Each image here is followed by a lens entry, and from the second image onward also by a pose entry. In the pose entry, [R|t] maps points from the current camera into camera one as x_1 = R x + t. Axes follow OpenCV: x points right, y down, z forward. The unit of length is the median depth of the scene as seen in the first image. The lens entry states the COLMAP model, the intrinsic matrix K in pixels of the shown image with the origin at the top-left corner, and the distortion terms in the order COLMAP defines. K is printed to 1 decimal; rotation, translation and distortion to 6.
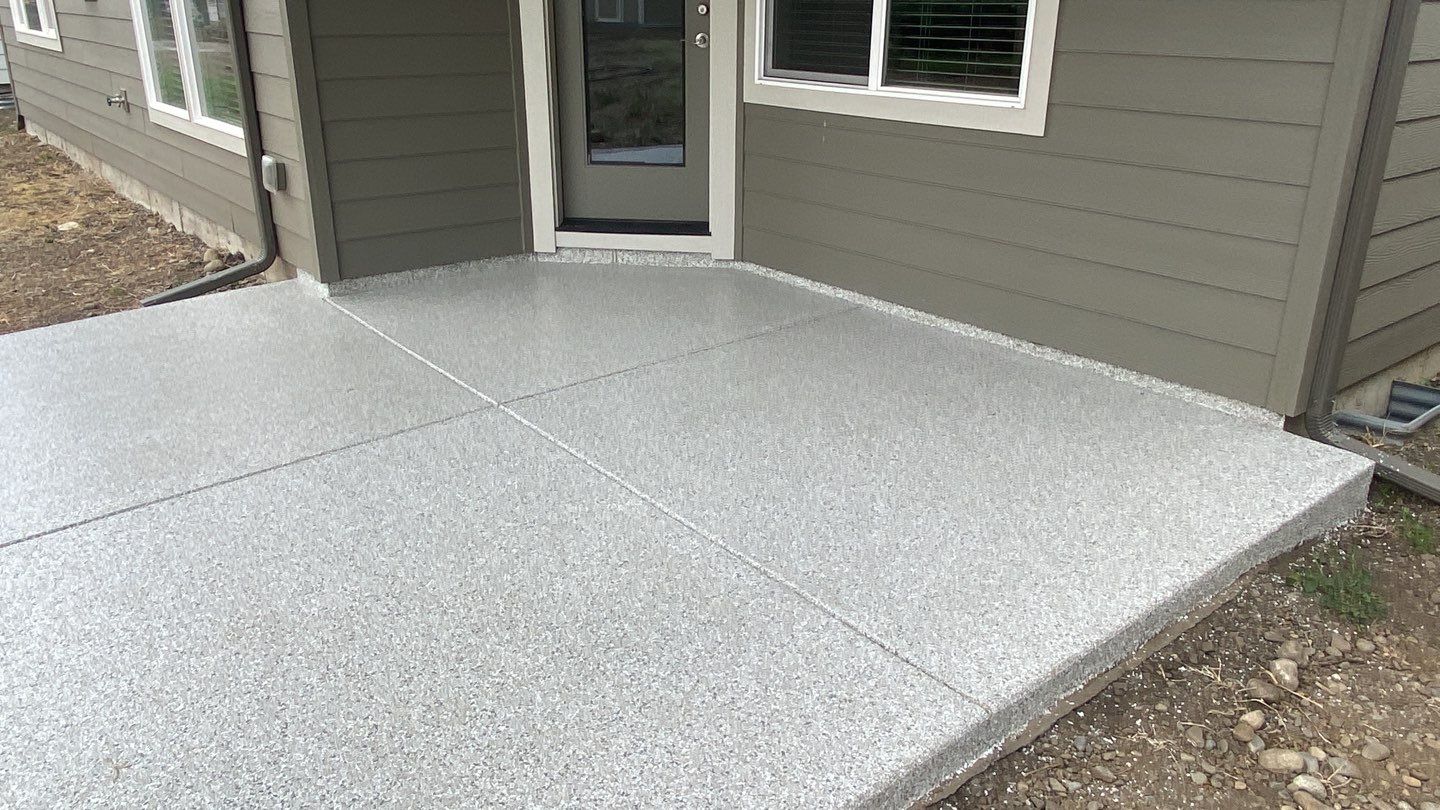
lens RADIAL K [[1051.1, 0, 716.6], [0, 1051.1, 393.2], [0, 0, 1]] dist [0.102344, -0.118655]
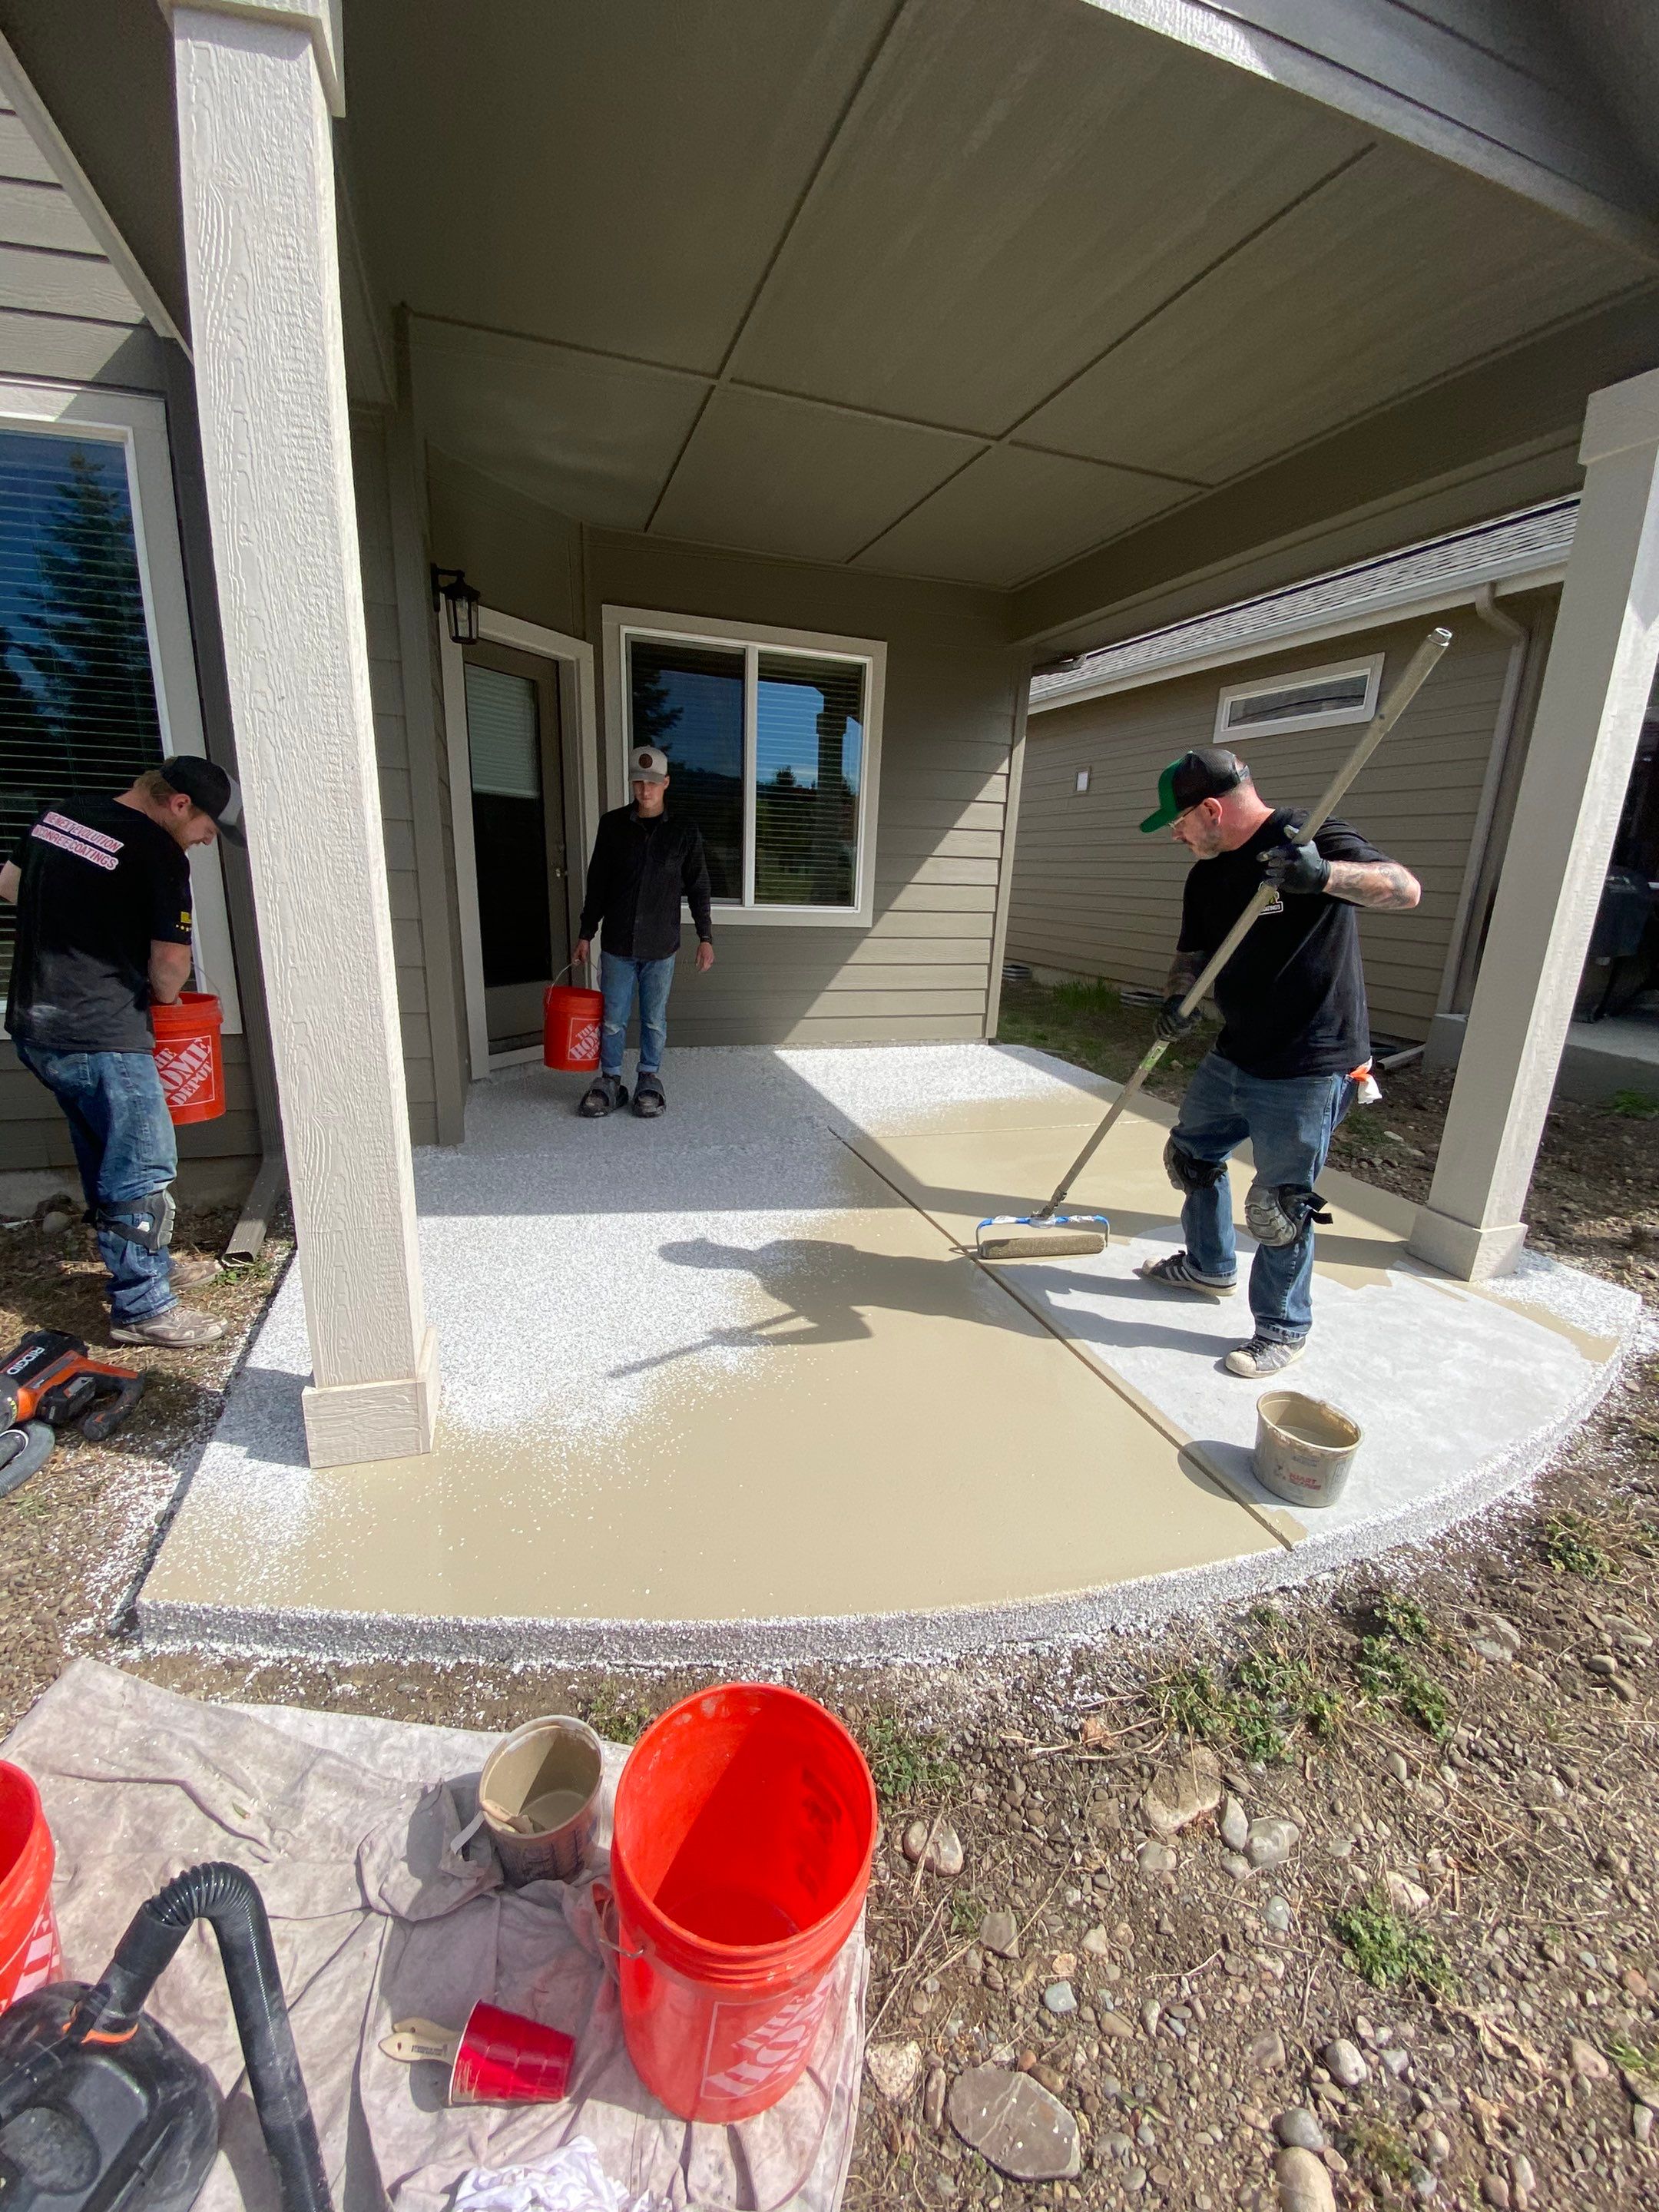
lens RADIAL K [[901.0, 0, 833.2], [0, 901.0, 1113.6], [0, 0, 1]] dist [0.040650, -0.025639]
pose [[0.326983, -0.243396, 0.913149, -1.044525], [0.294446, 0.944405, 0.146291, -0.159805], [-0.897989, 0.221038, 0.380472, 0.471979]]
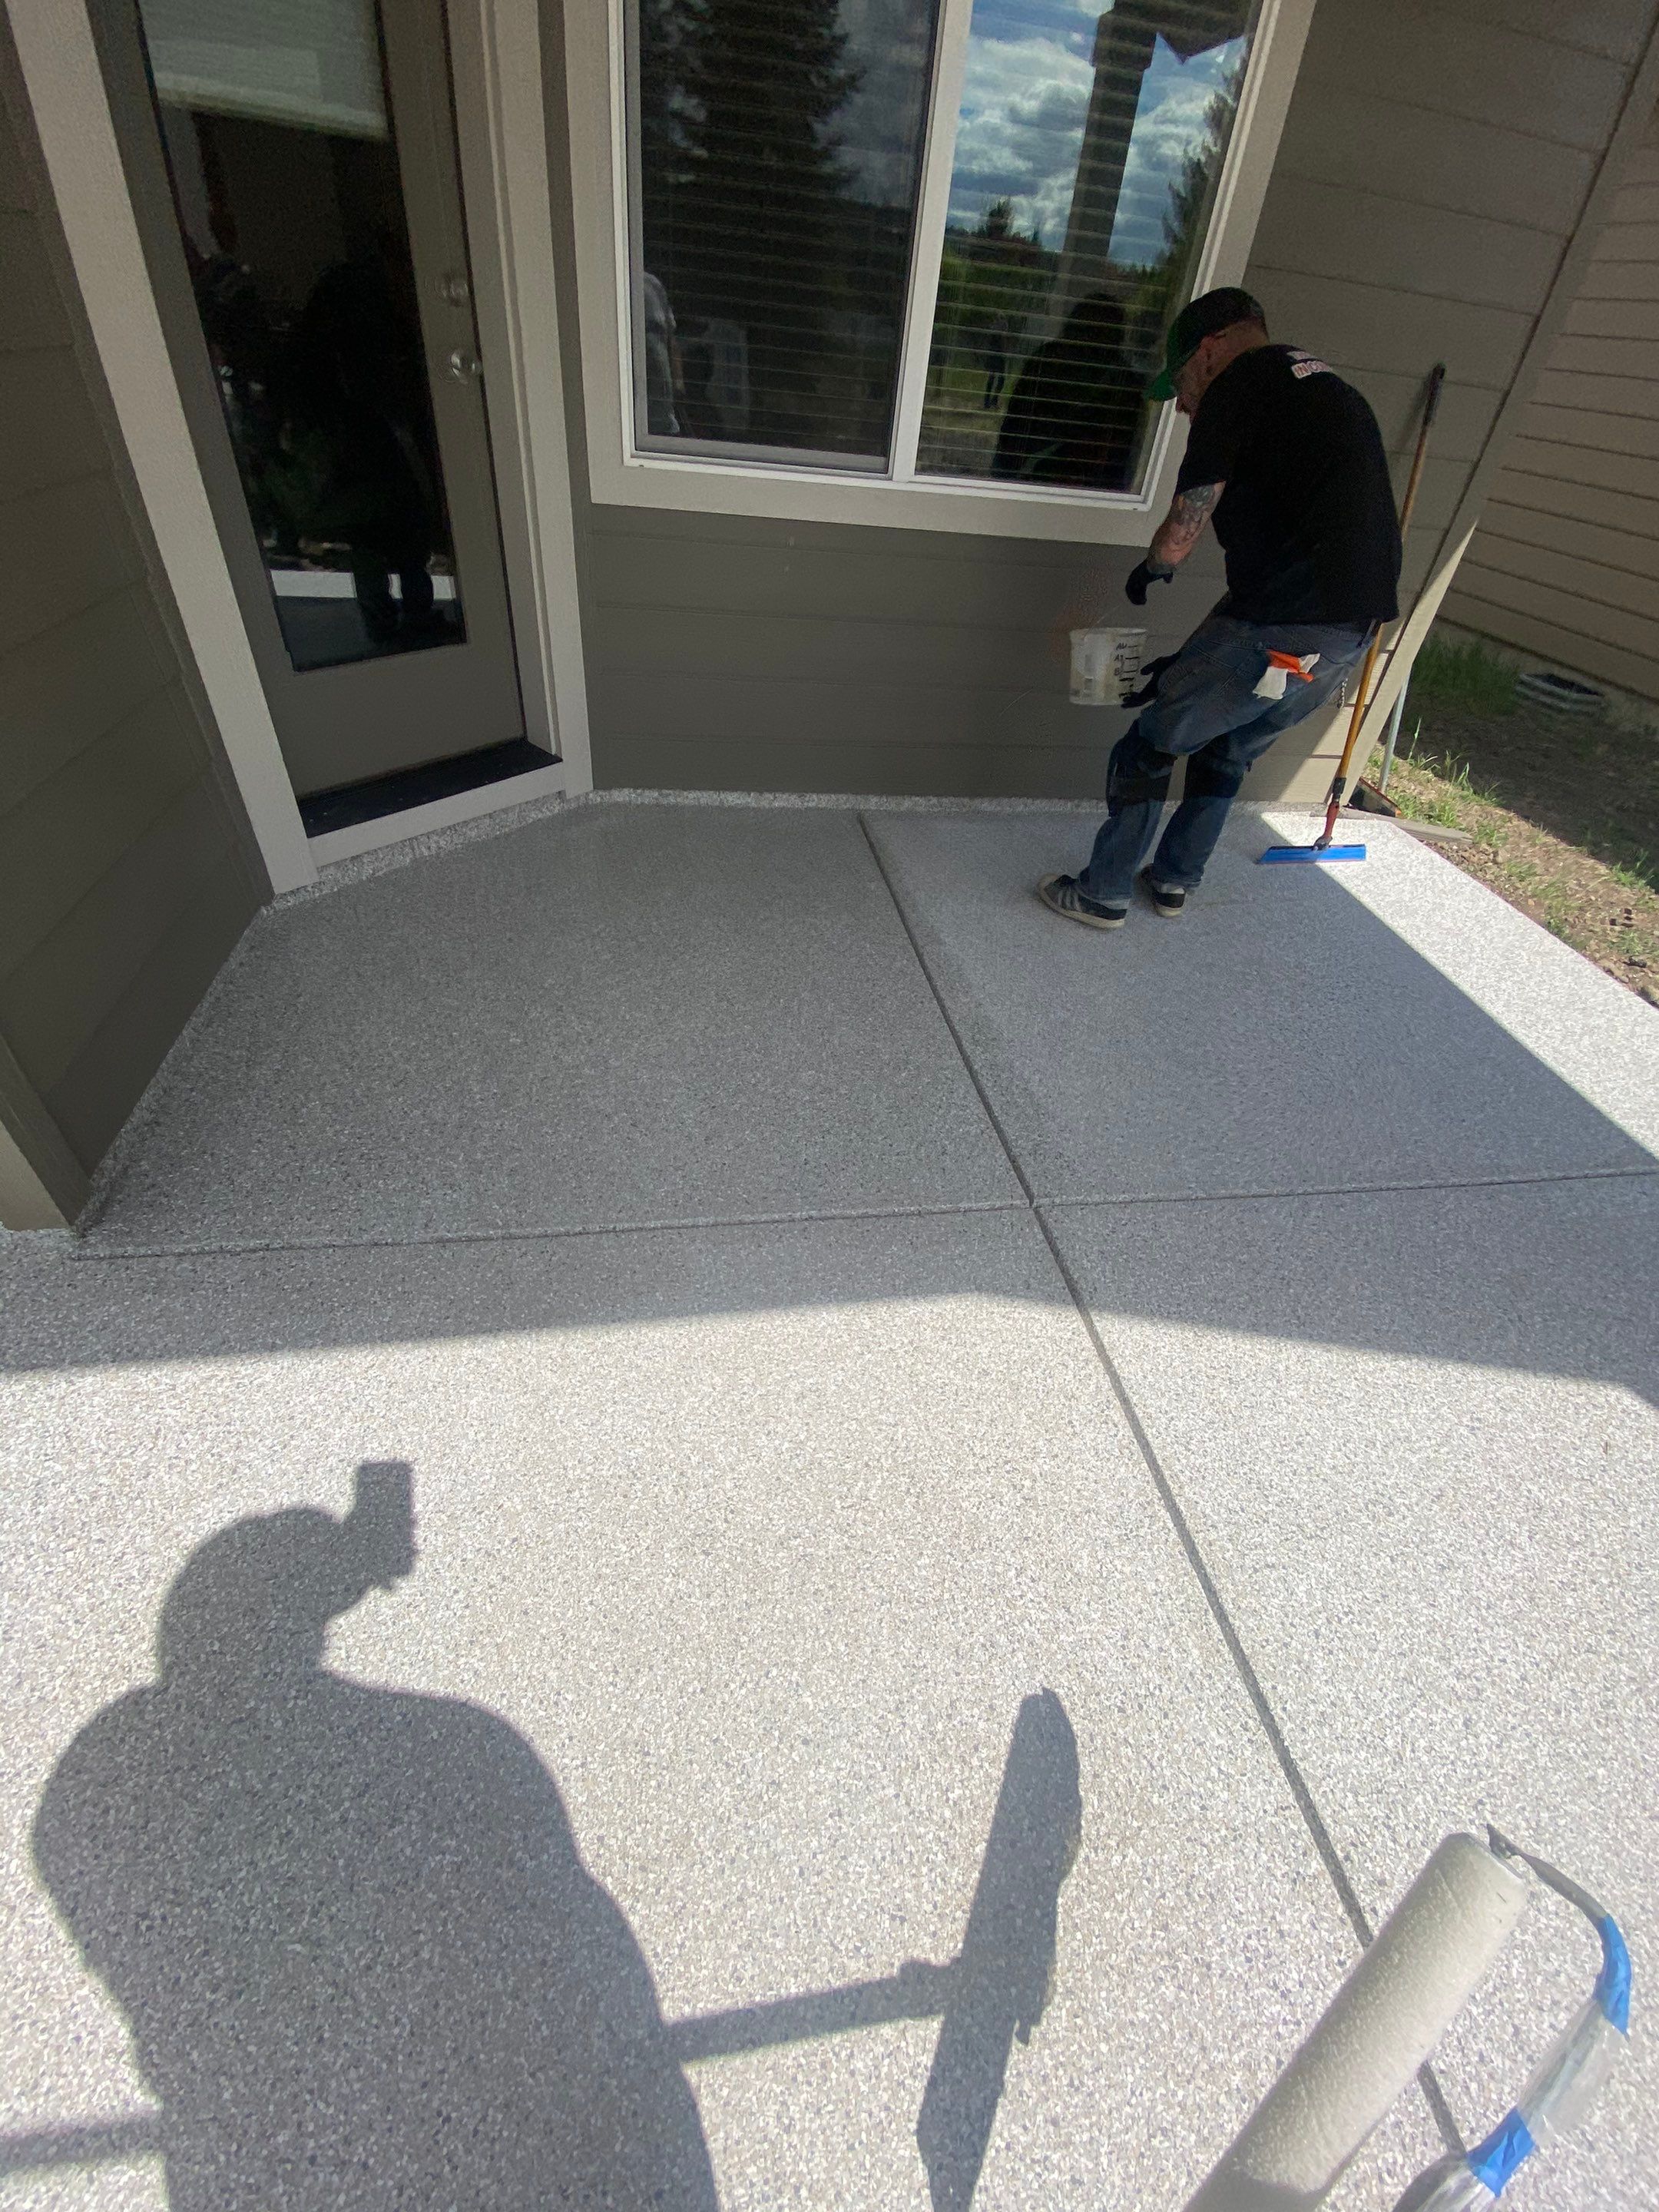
lens RADIAL K [[903.5, 0, 829.5], [0, 903.5, 1106.0], [0, 0, 1]] dist [0.024863, -0.020630]
pose [[0.486959, -0.530559, 0.693814, -0.476198], [0.224417, 0.843695, 0.487664, -0.244158], [-0.844102, -0.081769, 0.529911, 0.704006]]
